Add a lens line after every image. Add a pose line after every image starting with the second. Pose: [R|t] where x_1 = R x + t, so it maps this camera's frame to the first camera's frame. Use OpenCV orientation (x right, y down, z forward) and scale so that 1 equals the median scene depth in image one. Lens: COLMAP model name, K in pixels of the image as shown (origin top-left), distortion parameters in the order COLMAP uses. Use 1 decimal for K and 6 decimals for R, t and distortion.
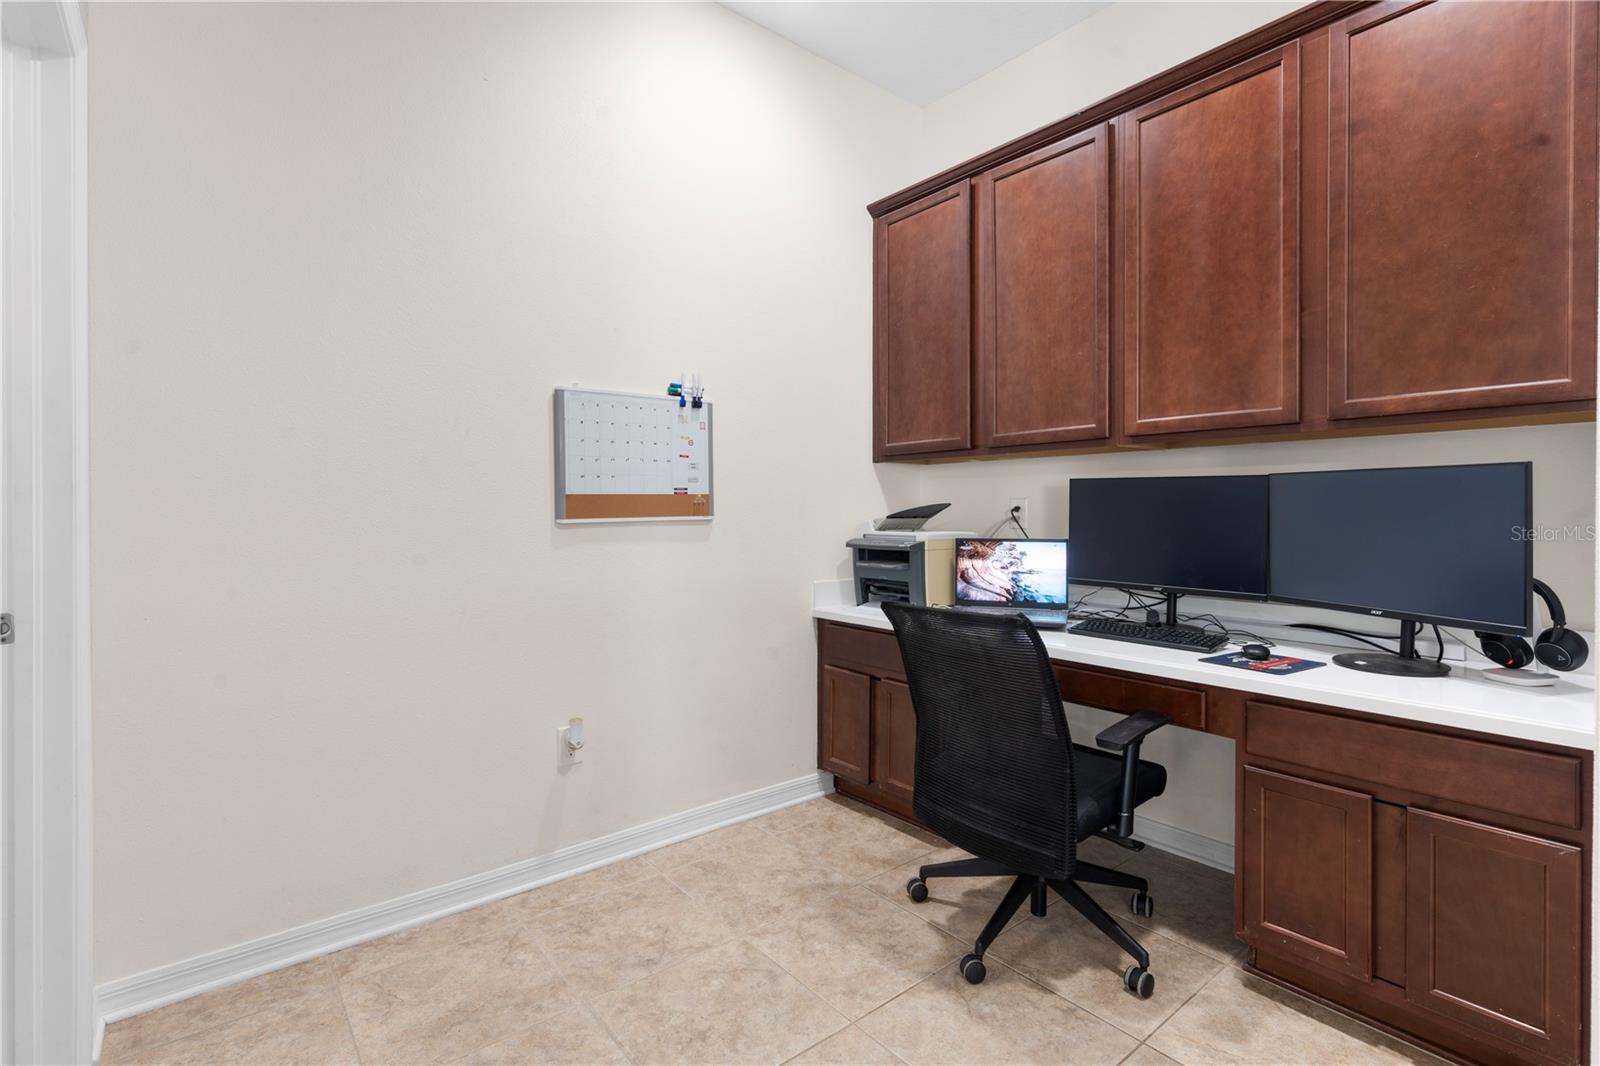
lens RADIAL K [[727.3, 0, 797.1], [0, 727.3, 521.2], [0, 0, 1]] dist [-0.007801, 0.002623]
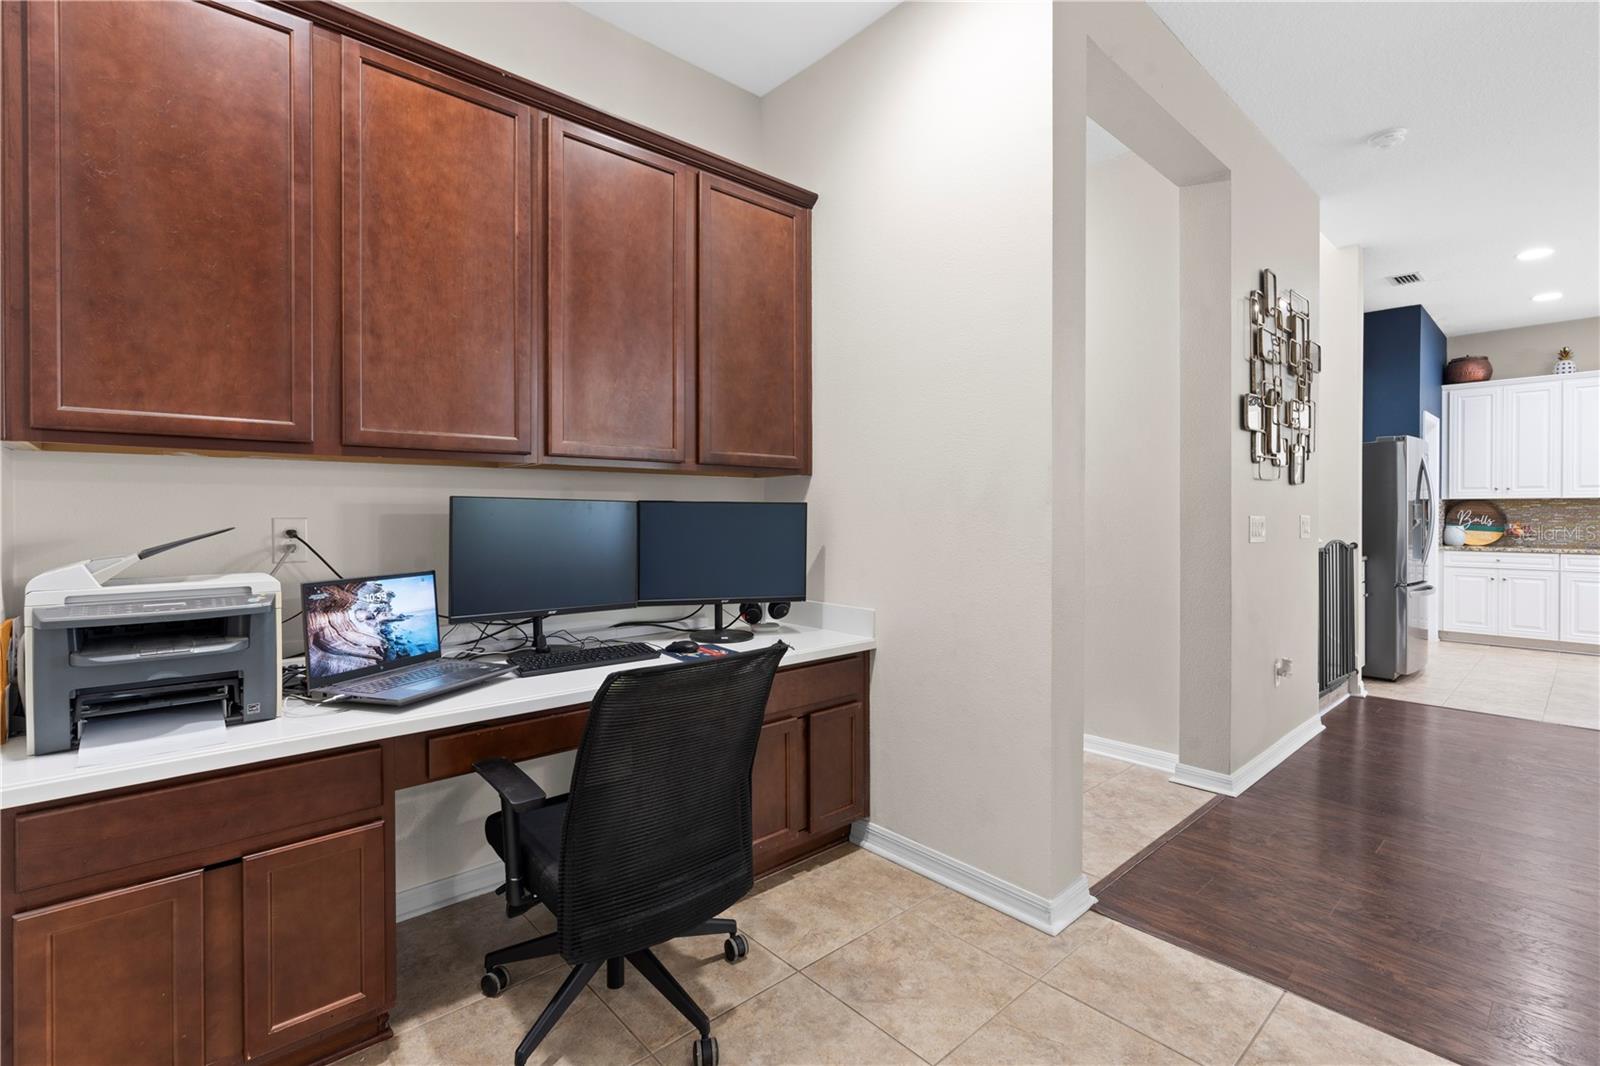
lens RADIAL K [[727.3, 0, 797.8], [0, 727.3, 520.4], [0, 0, 1]] dist [-0.007801, 0.002623]
pose [[-0.038865, -0.014276, 0.999142, -0.437009], [0.011199, 0.999829, 0.014721, -0.036758], [-0.999182, 0.011762, -0.038698, 0.614158]]
